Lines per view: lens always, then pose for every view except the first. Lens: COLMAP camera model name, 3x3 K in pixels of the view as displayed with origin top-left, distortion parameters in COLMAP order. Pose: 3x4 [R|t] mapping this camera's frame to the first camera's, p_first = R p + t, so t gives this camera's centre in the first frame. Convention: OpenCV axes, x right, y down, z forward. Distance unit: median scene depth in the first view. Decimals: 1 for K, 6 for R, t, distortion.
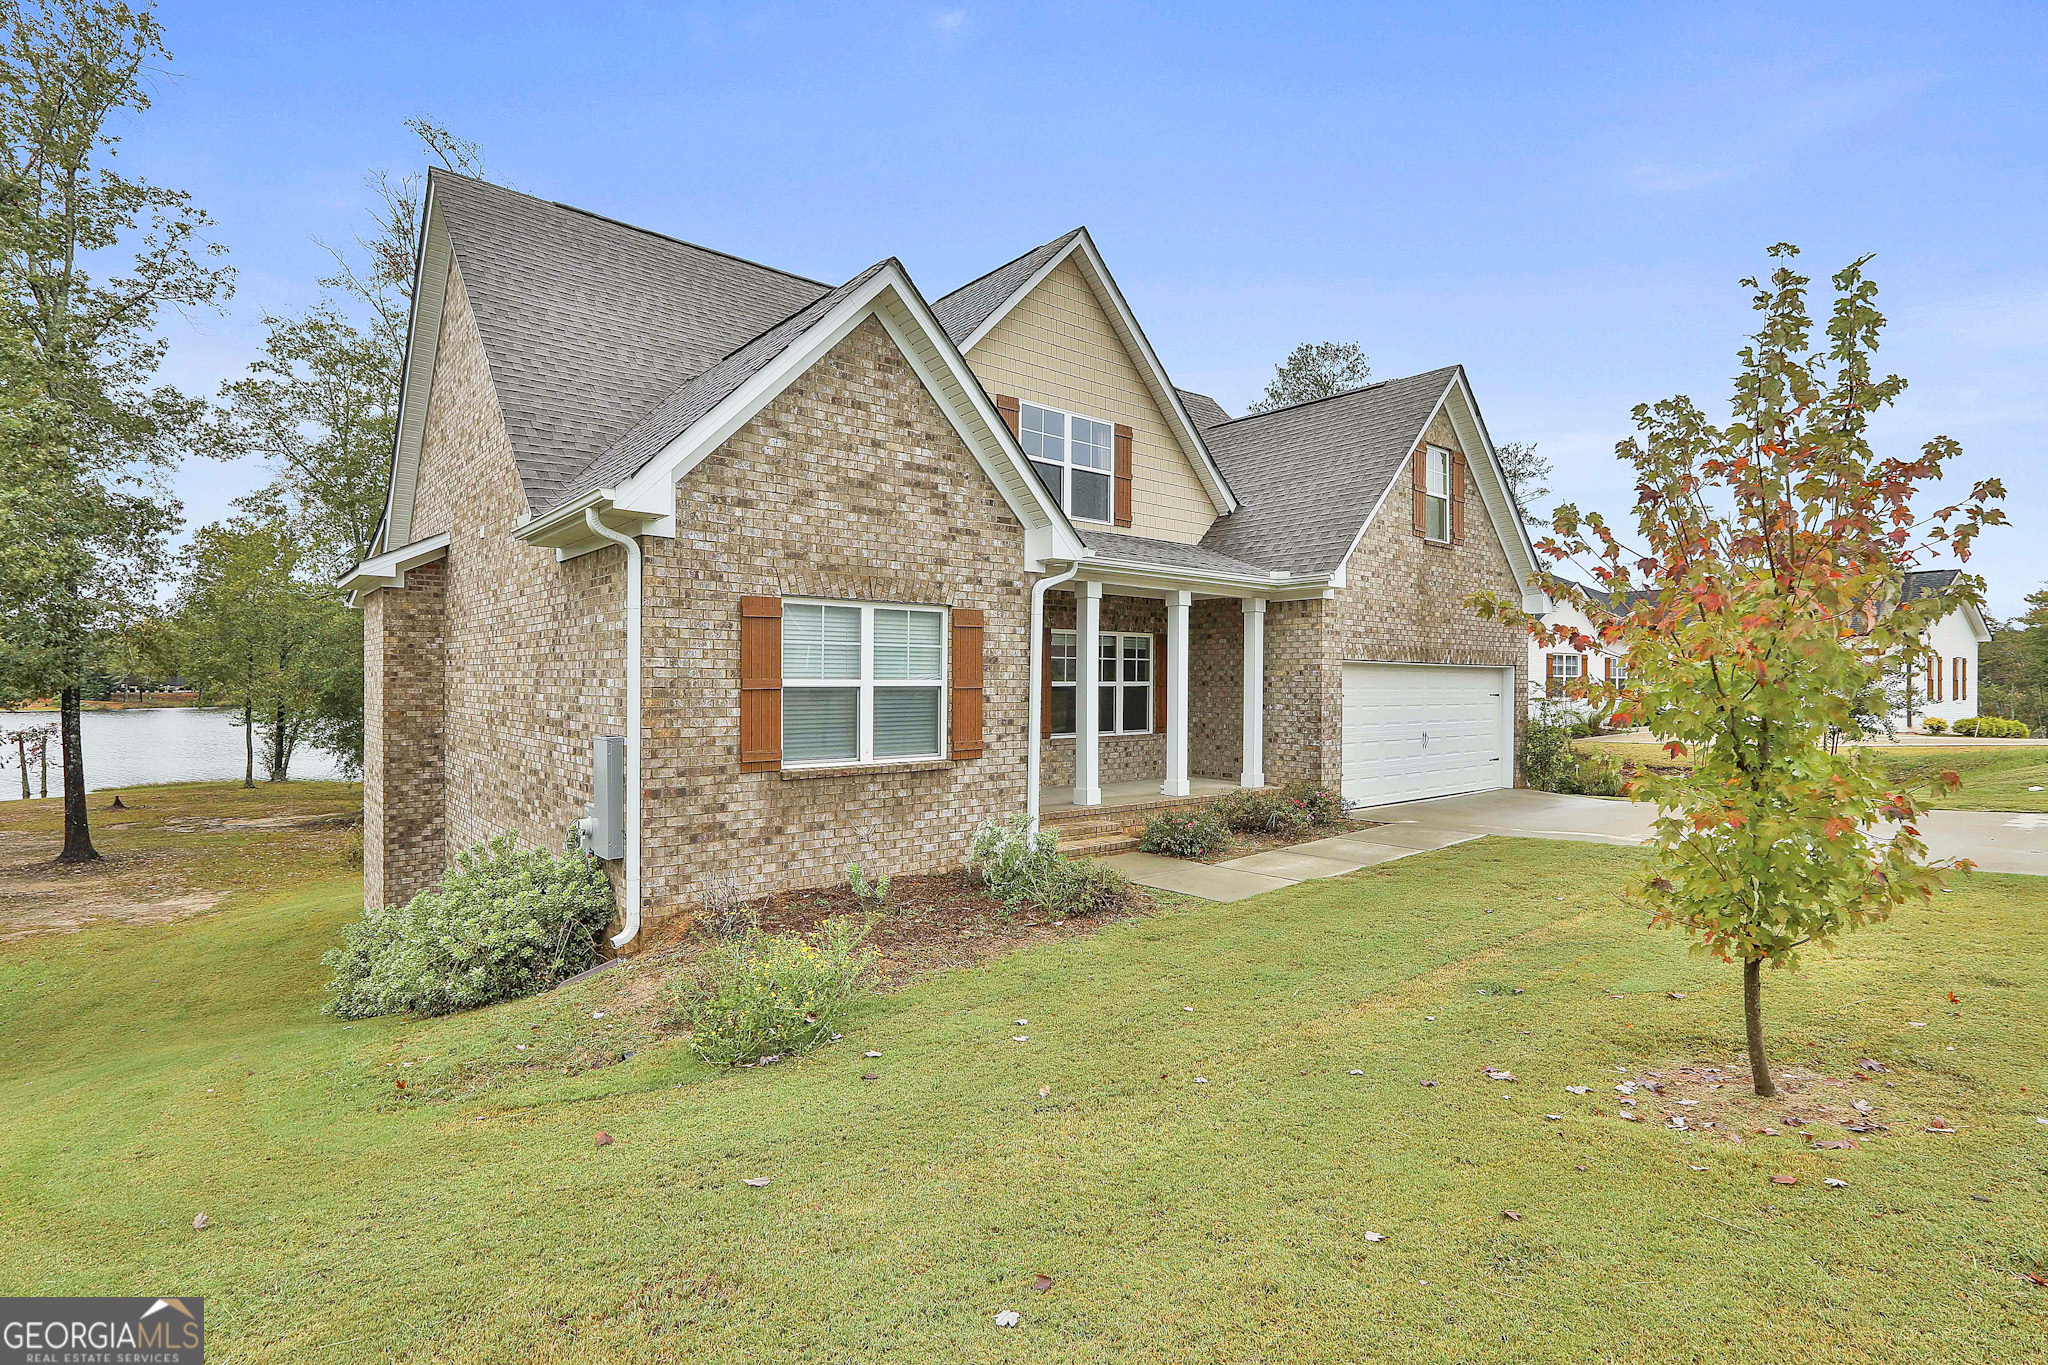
lens RADIAL K [[956.1, 0, 1024.0], [0, 956.1, 682.5], [0, 0, 1]] dist [0.001338, 0.000481]
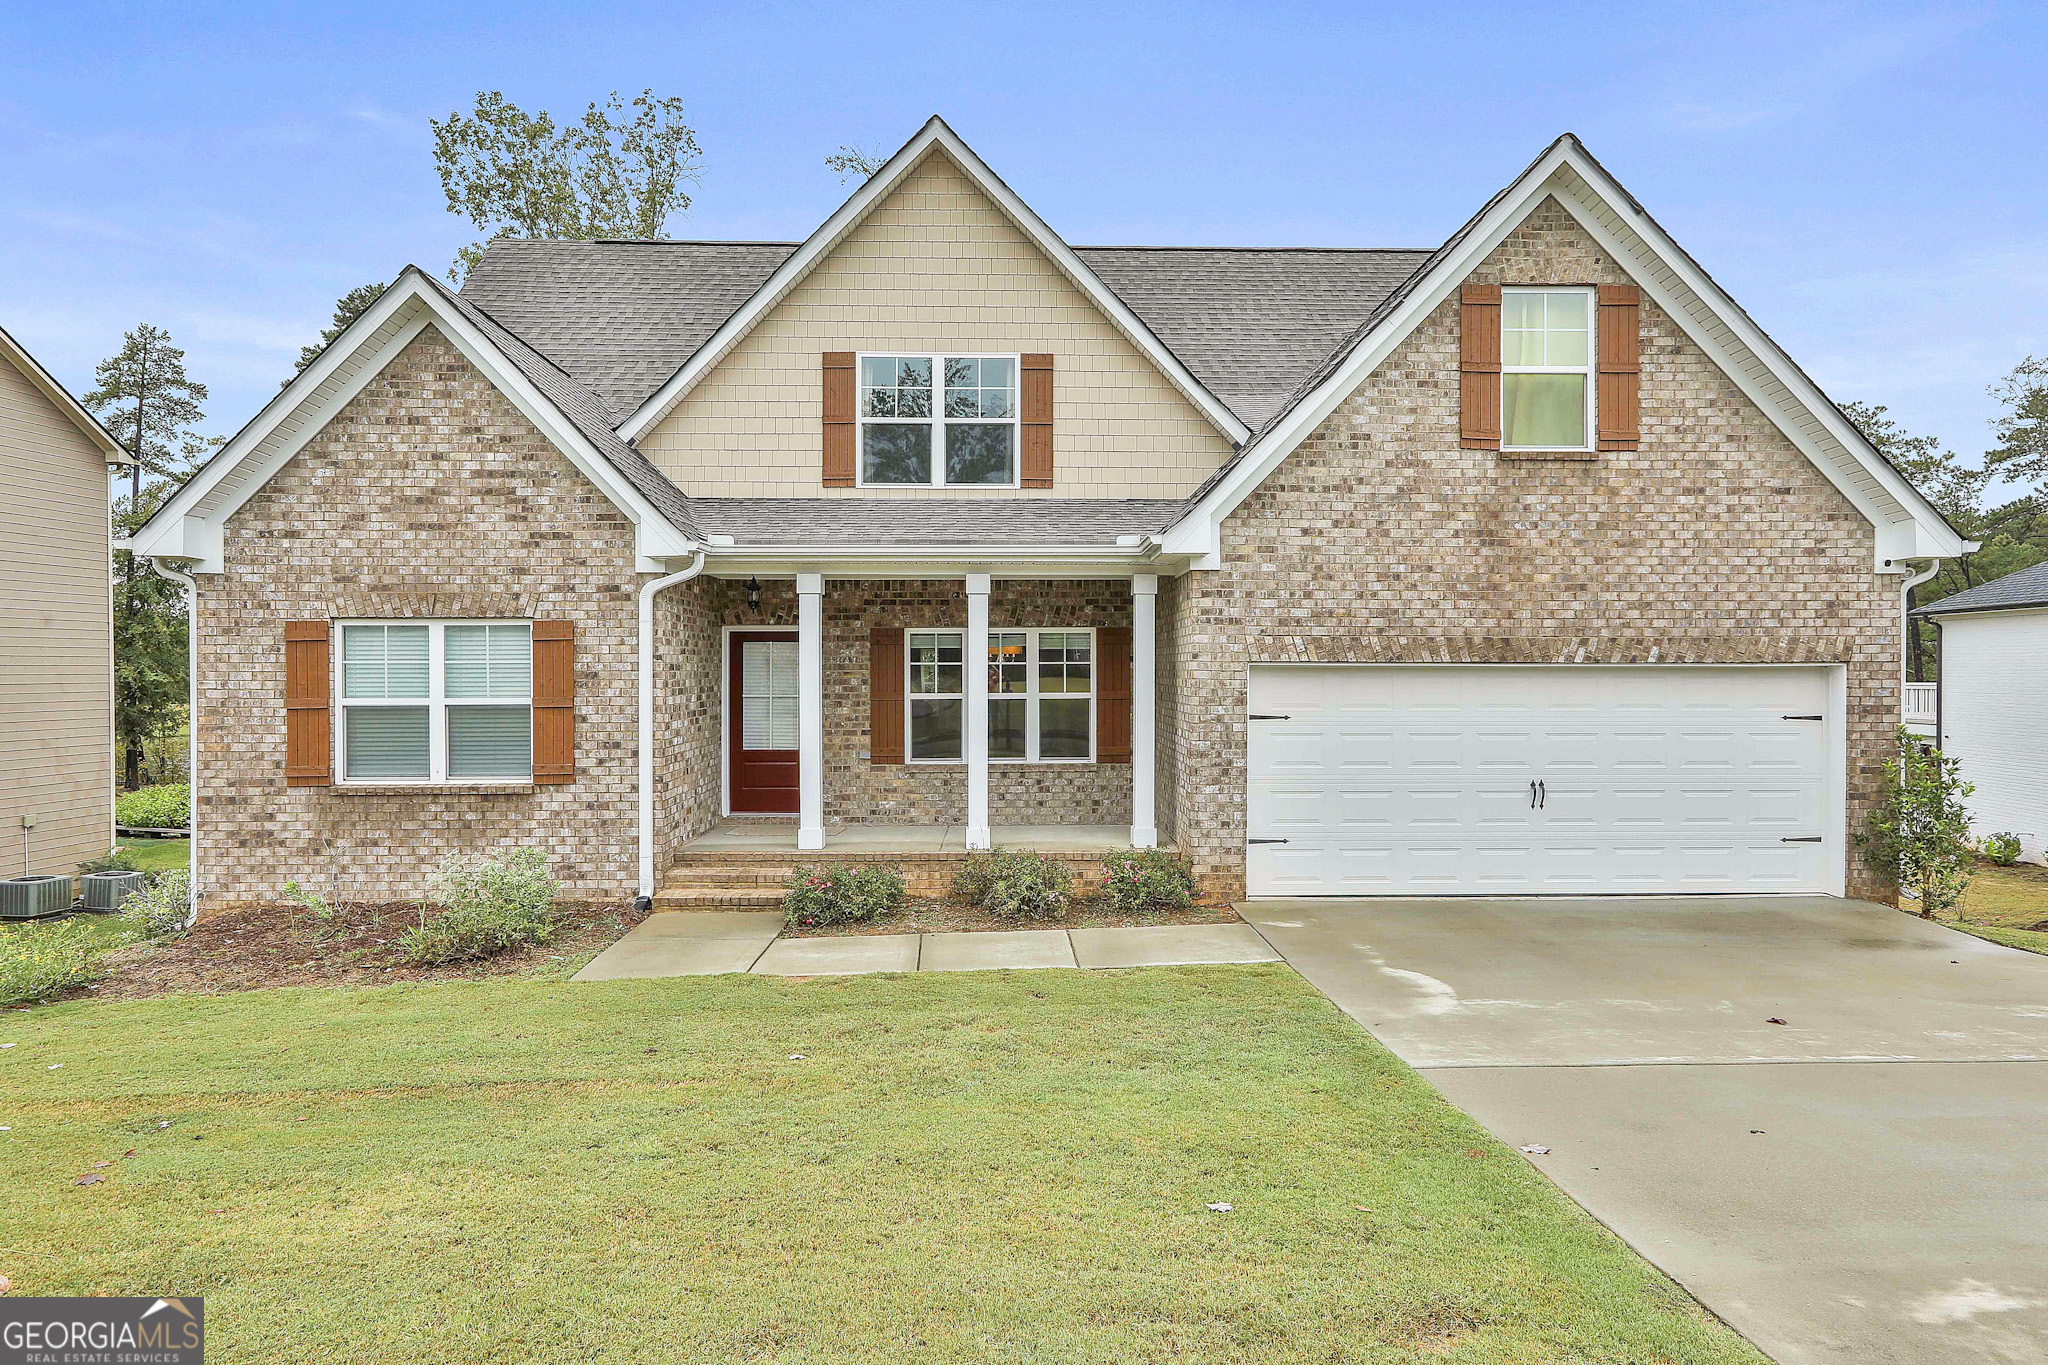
lens RADIAL K [[1139.4, 0, 1024.0], [0, 1139.4, 682.5], [0, 0, 1]] dist [0.026514, 0.000381]
pose [[0.782184, 0.000274, -0.623047, 1.028271], [0.004665, 0.999969, 0.006295, -0.023257], [0.623030, -0.007830, 0.782159, 0.446857]]
